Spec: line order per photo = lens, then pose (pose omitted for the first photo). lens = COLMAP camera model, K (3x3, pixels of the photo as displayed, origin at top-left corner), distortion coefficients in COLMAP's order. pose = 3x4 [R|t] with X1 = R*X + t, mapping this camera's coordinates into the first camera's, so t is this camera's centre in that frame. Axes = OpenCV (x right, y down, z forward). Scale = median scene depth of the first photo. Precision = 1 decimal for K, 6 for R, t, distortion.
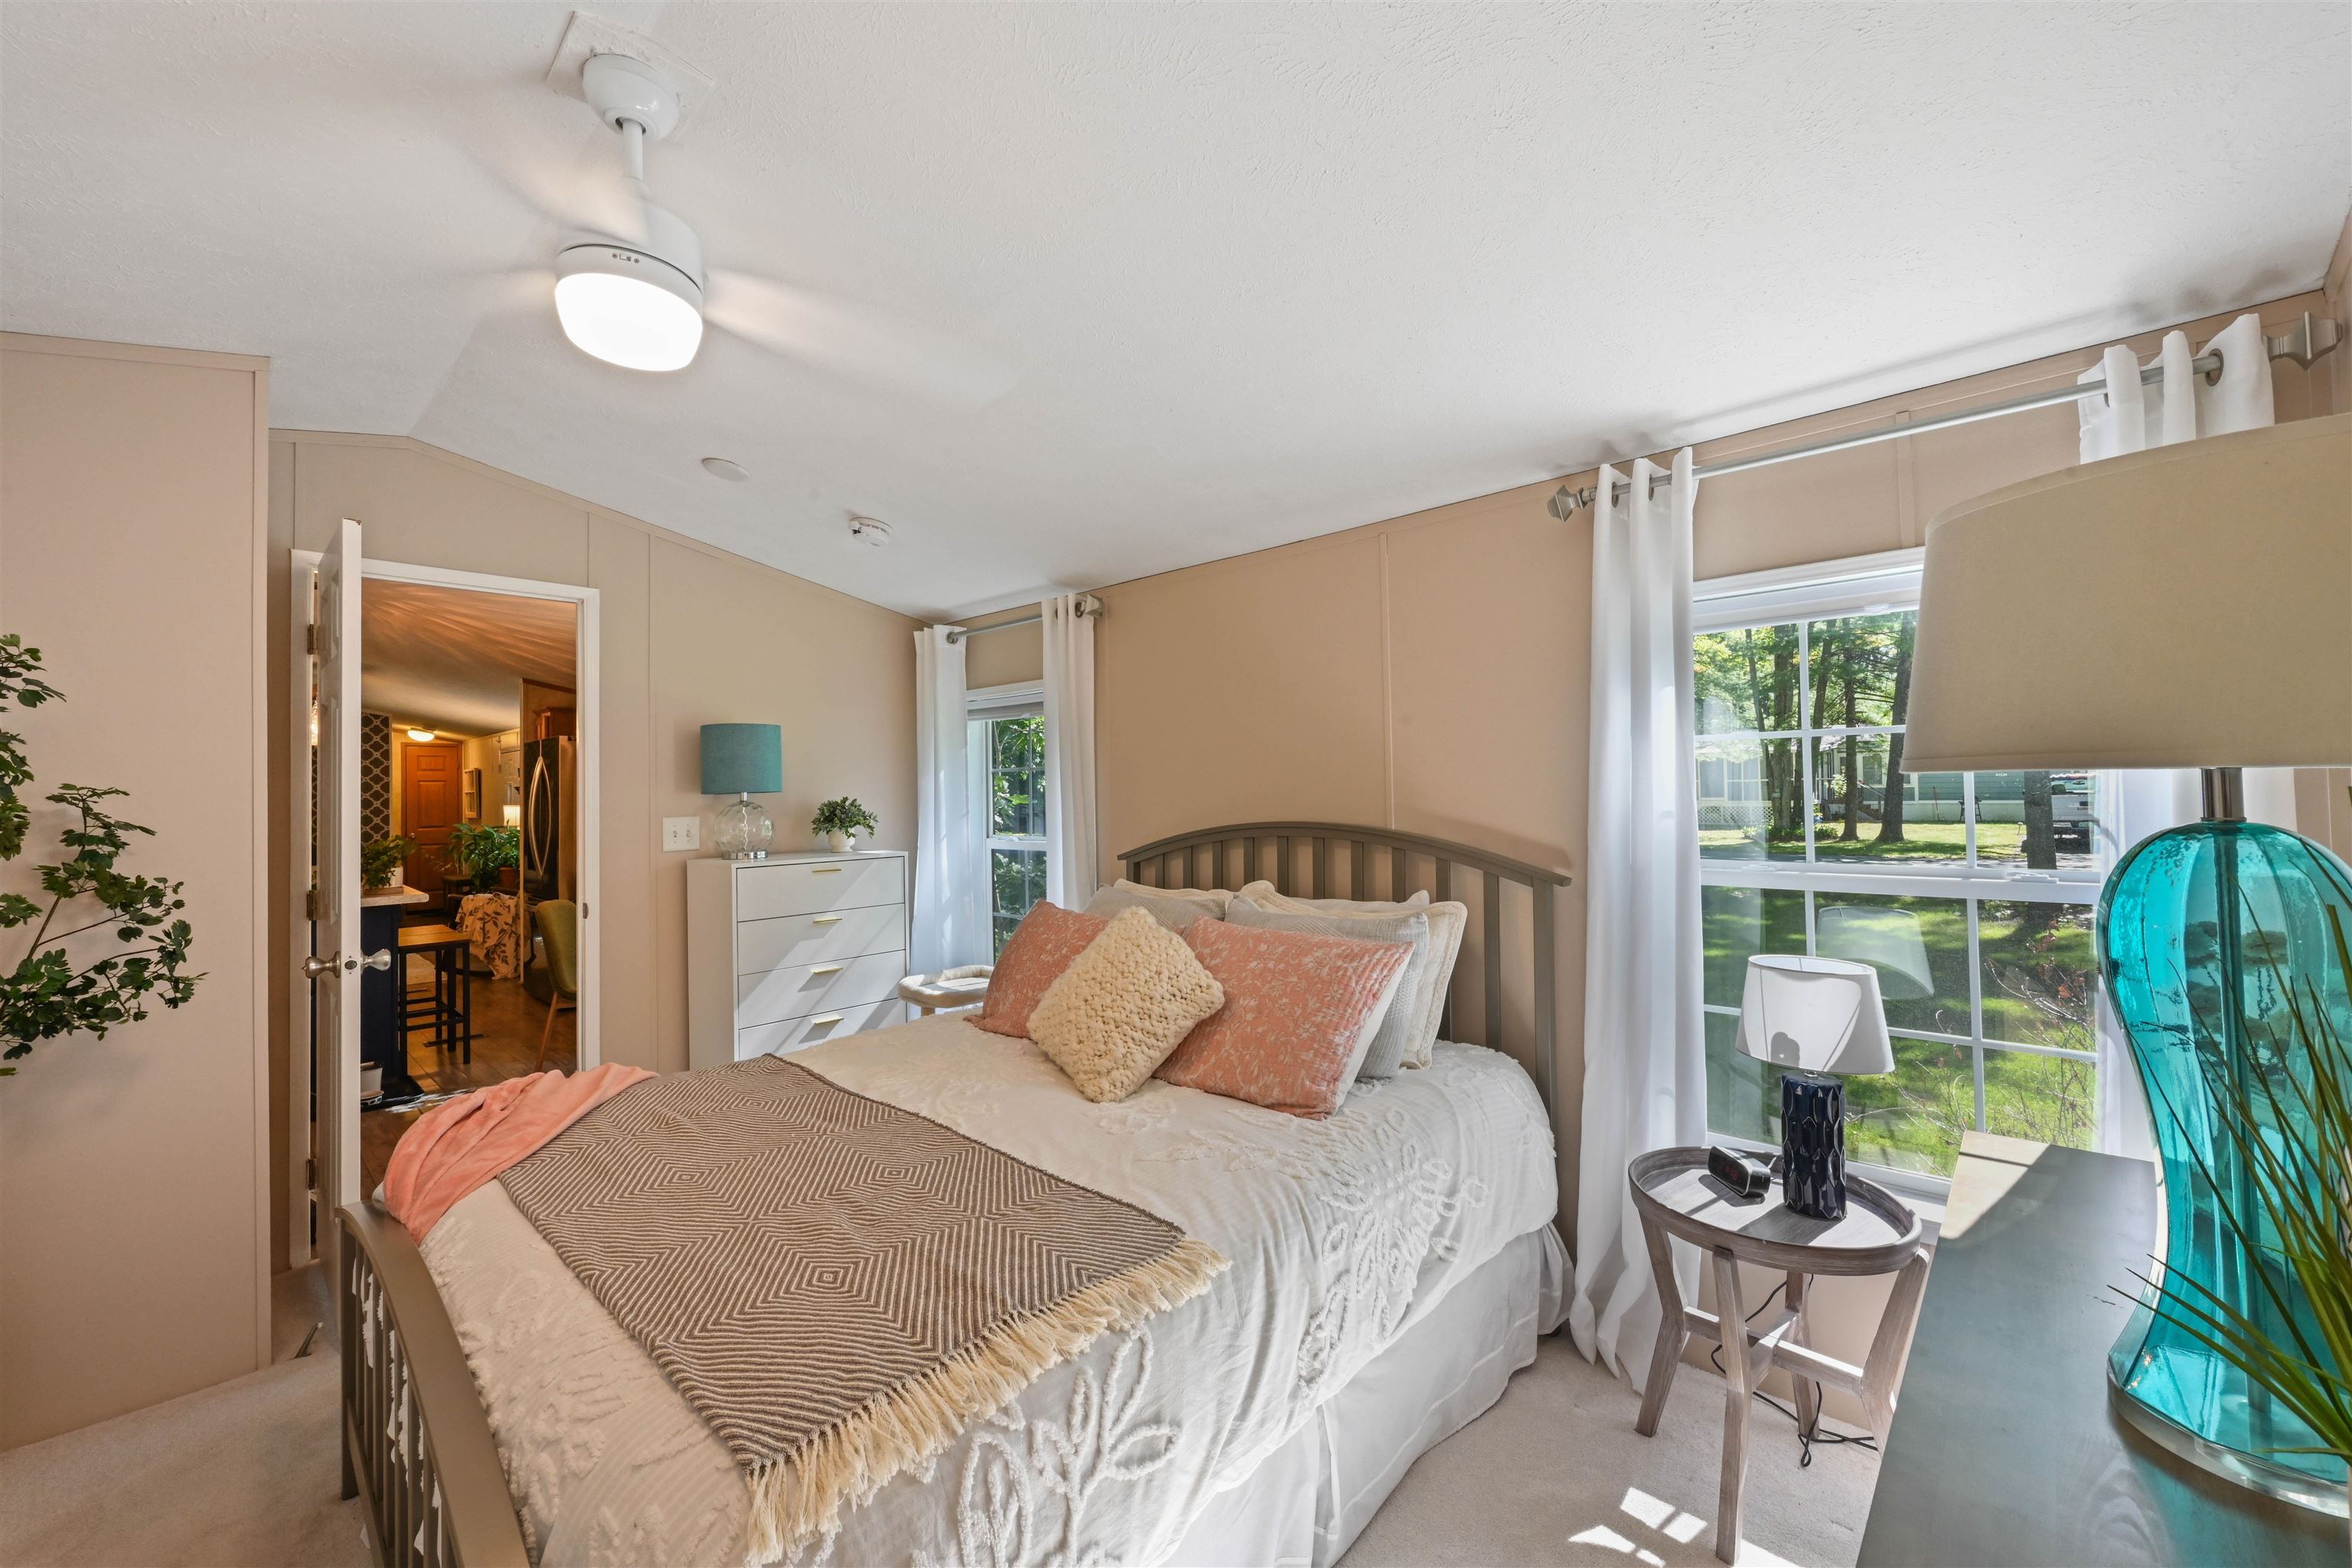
lens RADIAL K [[944.7, 0, 1178.9], [0, 944.7, 792.3], [0, 0, 1]] dist [0.000246, -0.000035]
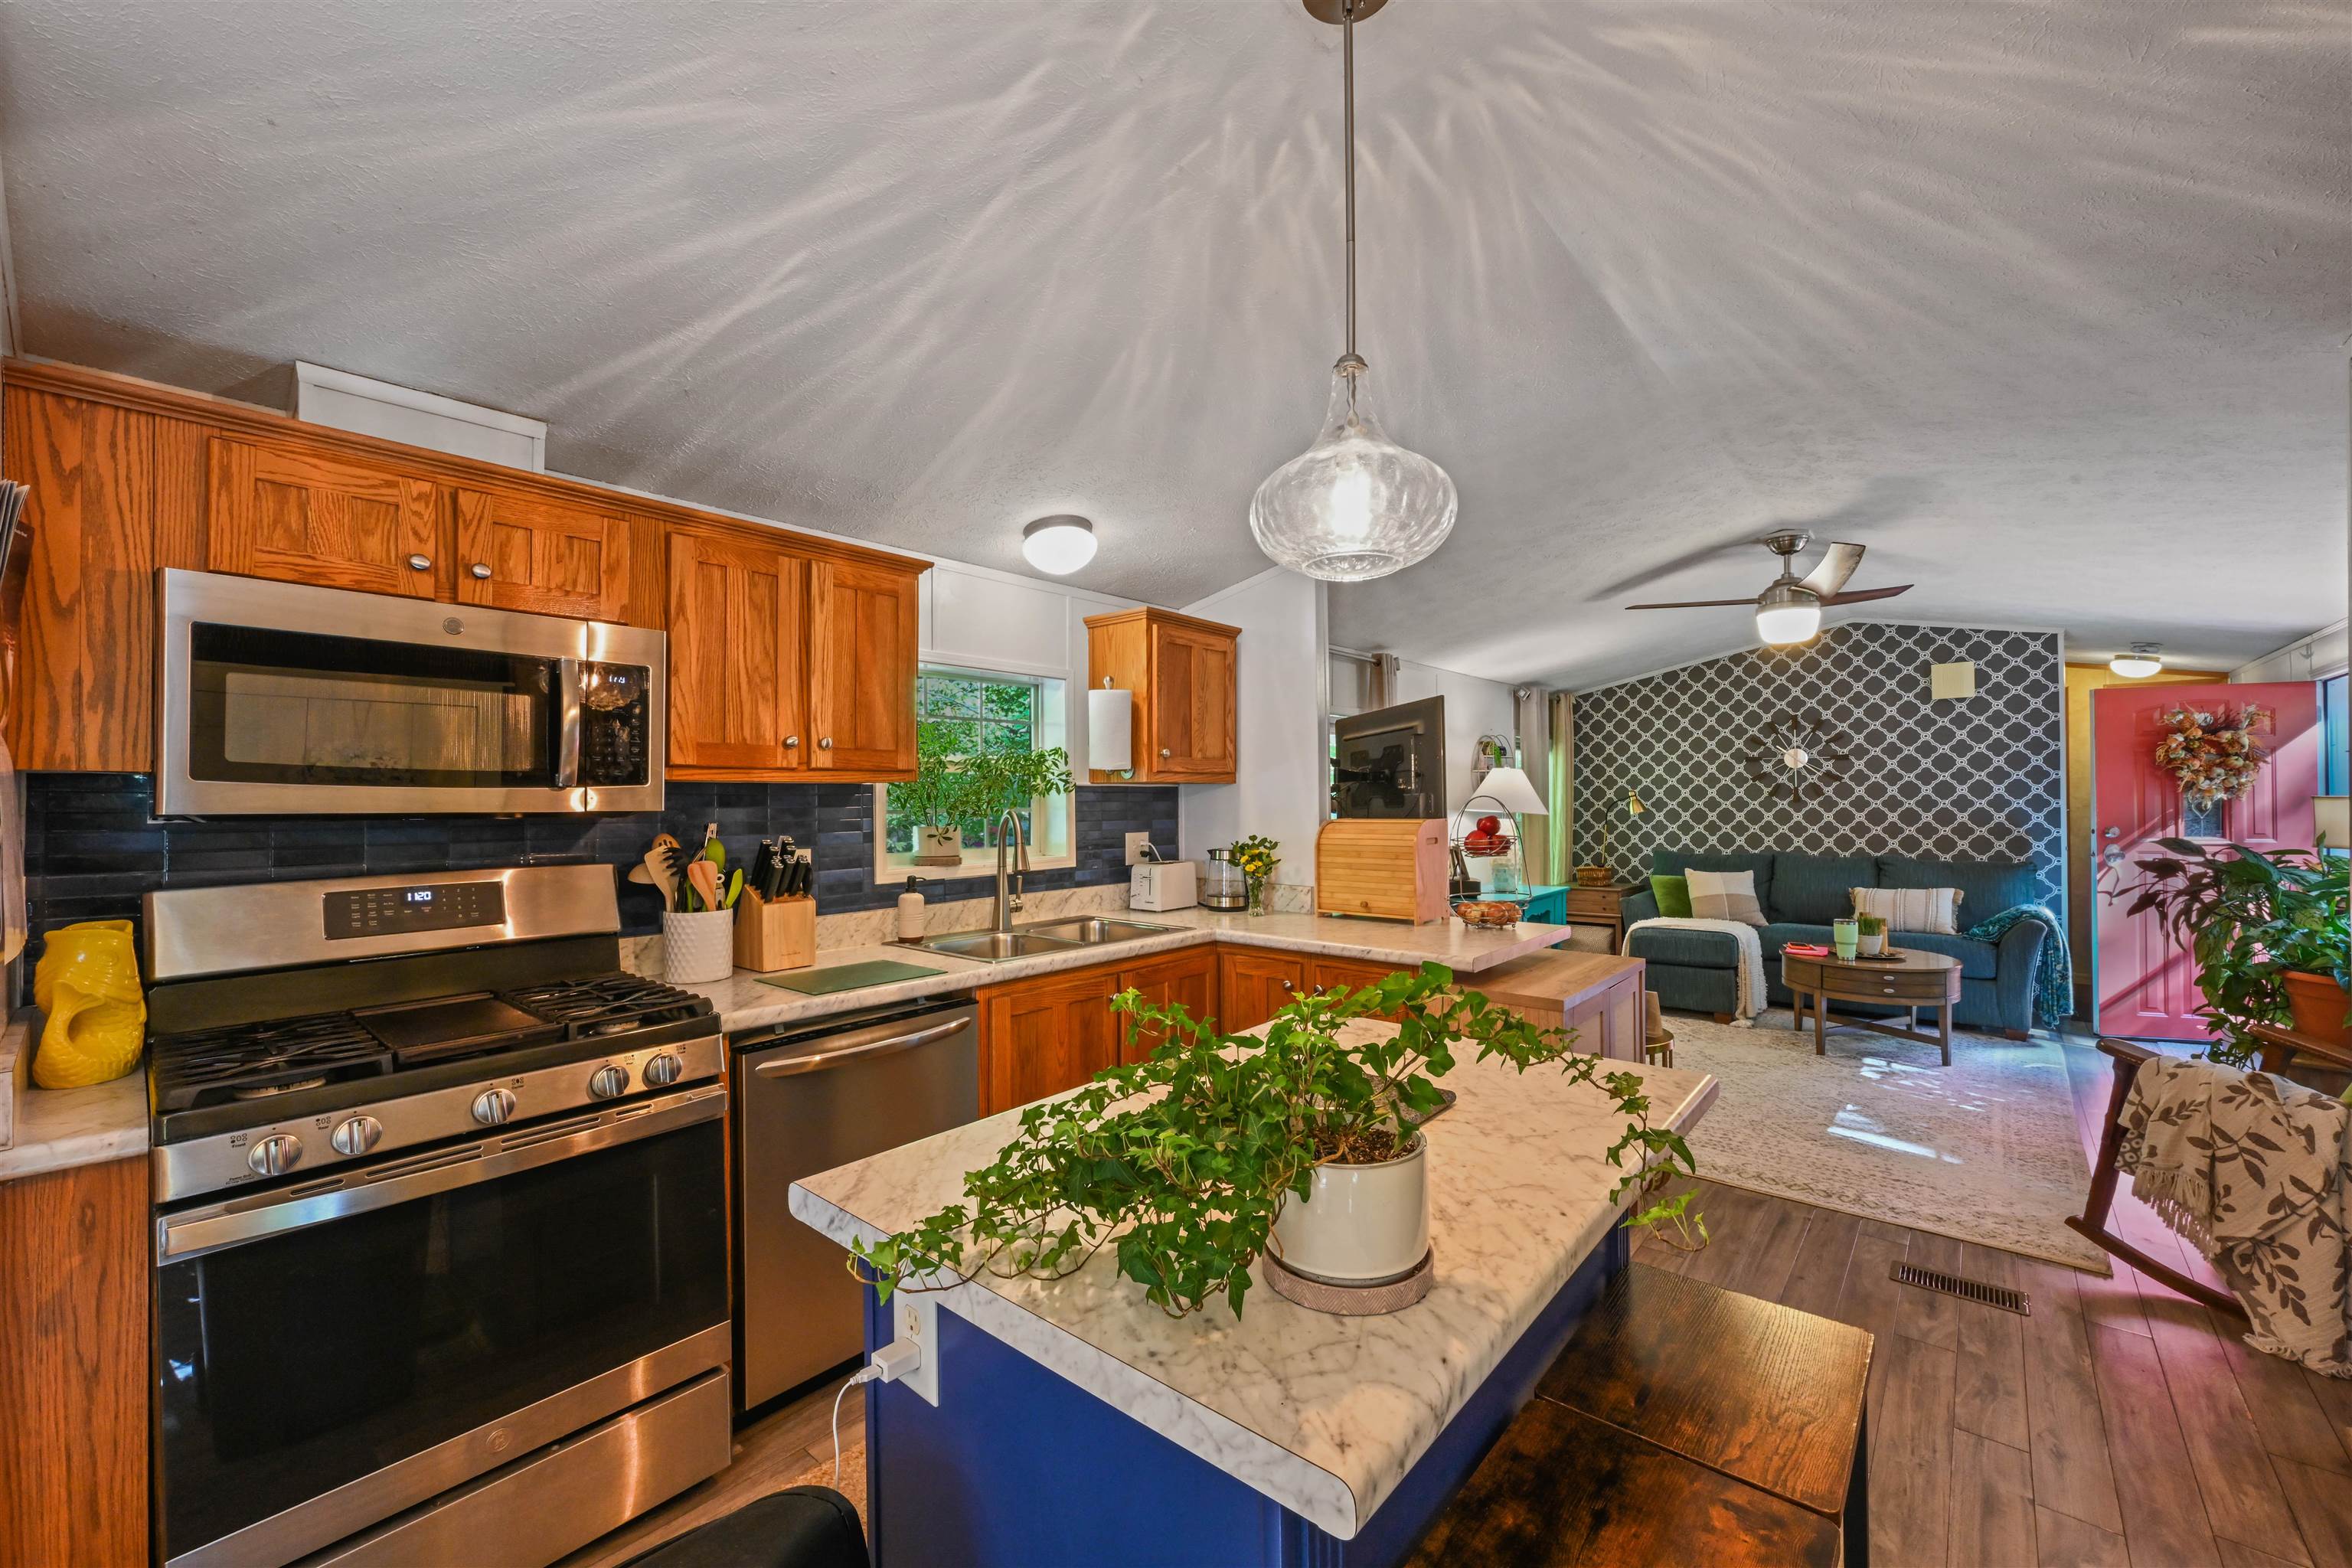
lens RADIAL K [[923.2, 0, 1179.1], [0, 923.2, 779.6], [0, 0, 1]] dist [-0.001979, -0.000262]
pose [[0.043050, -0.004672, -0.999062, -0.273978], [0.008965, 0.999951, -0.004290, 0.003190], [0.999033, -0.008772, 0.043090, 0.399658]]
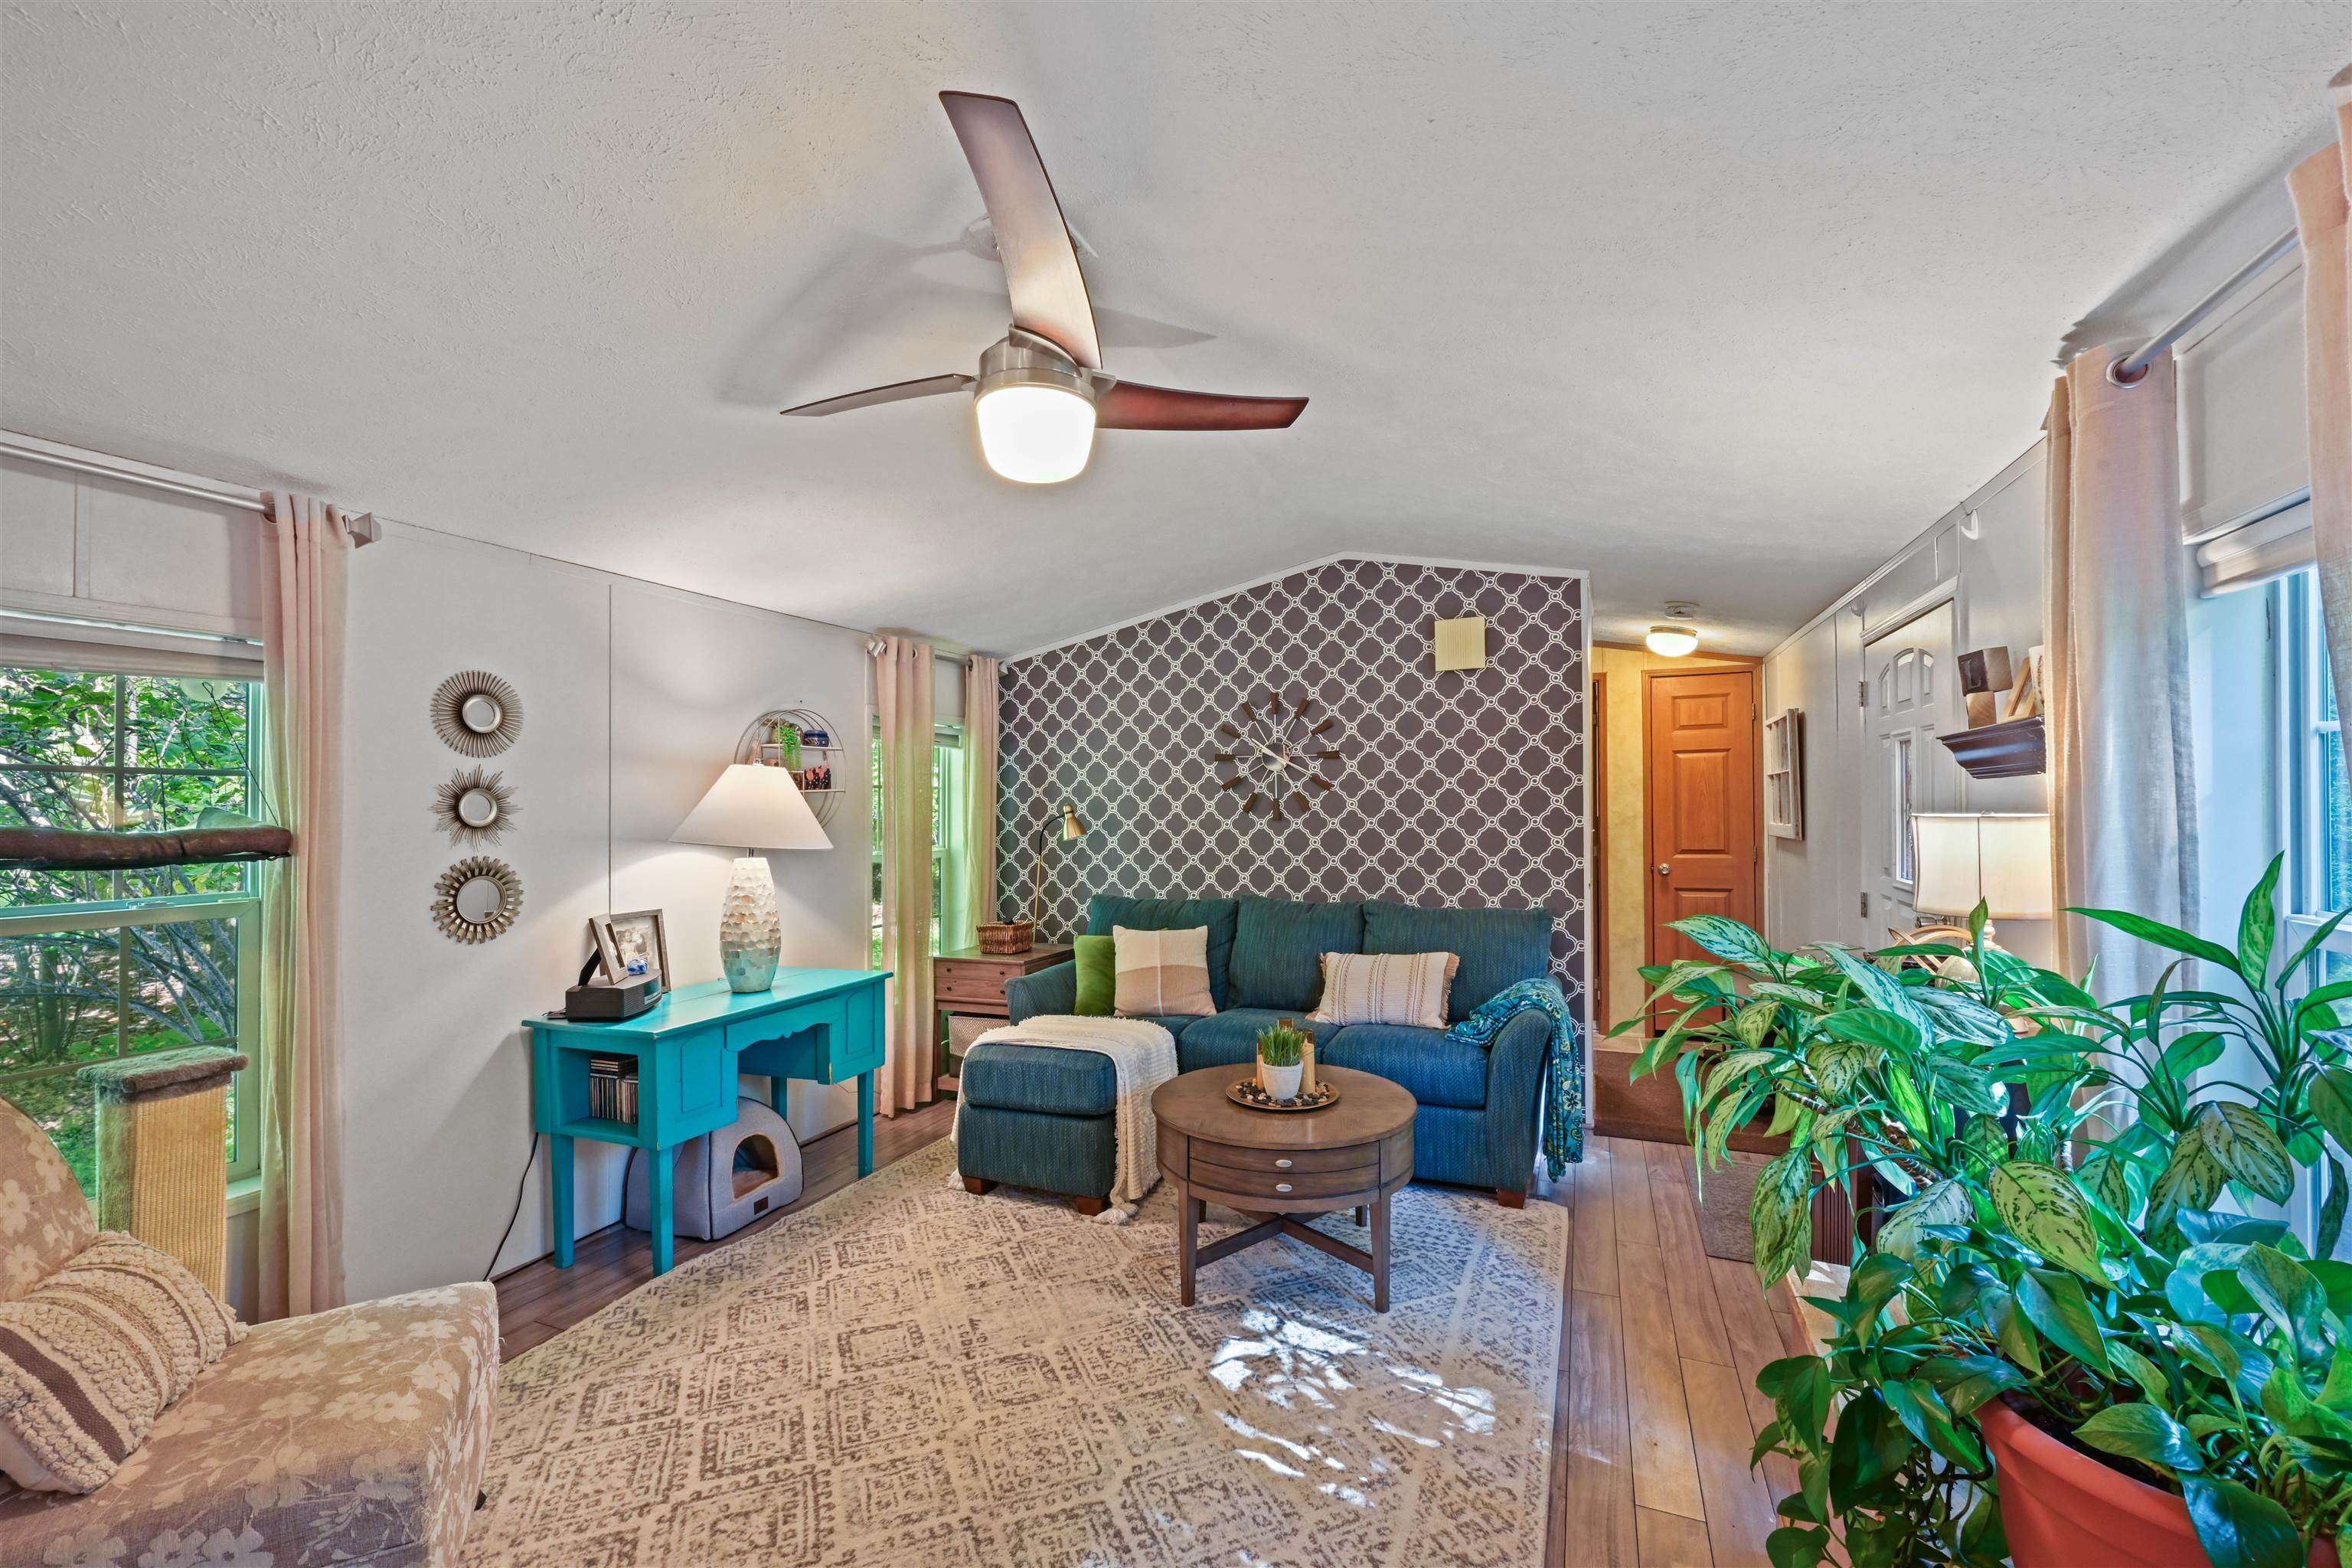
lens RADIAL K [[944.7, 0, 1178.9], [0, 944.7, 792.3], [0, 0, 1]] dist [0.000246, -0.000035]
pose [[0.346582, -0.003726, -0.938012, -0.464259], [0.008655, 0.999962, -0.000774, 0.006037], [0.937980, -0.007850, 0.346601, 0.624308]]
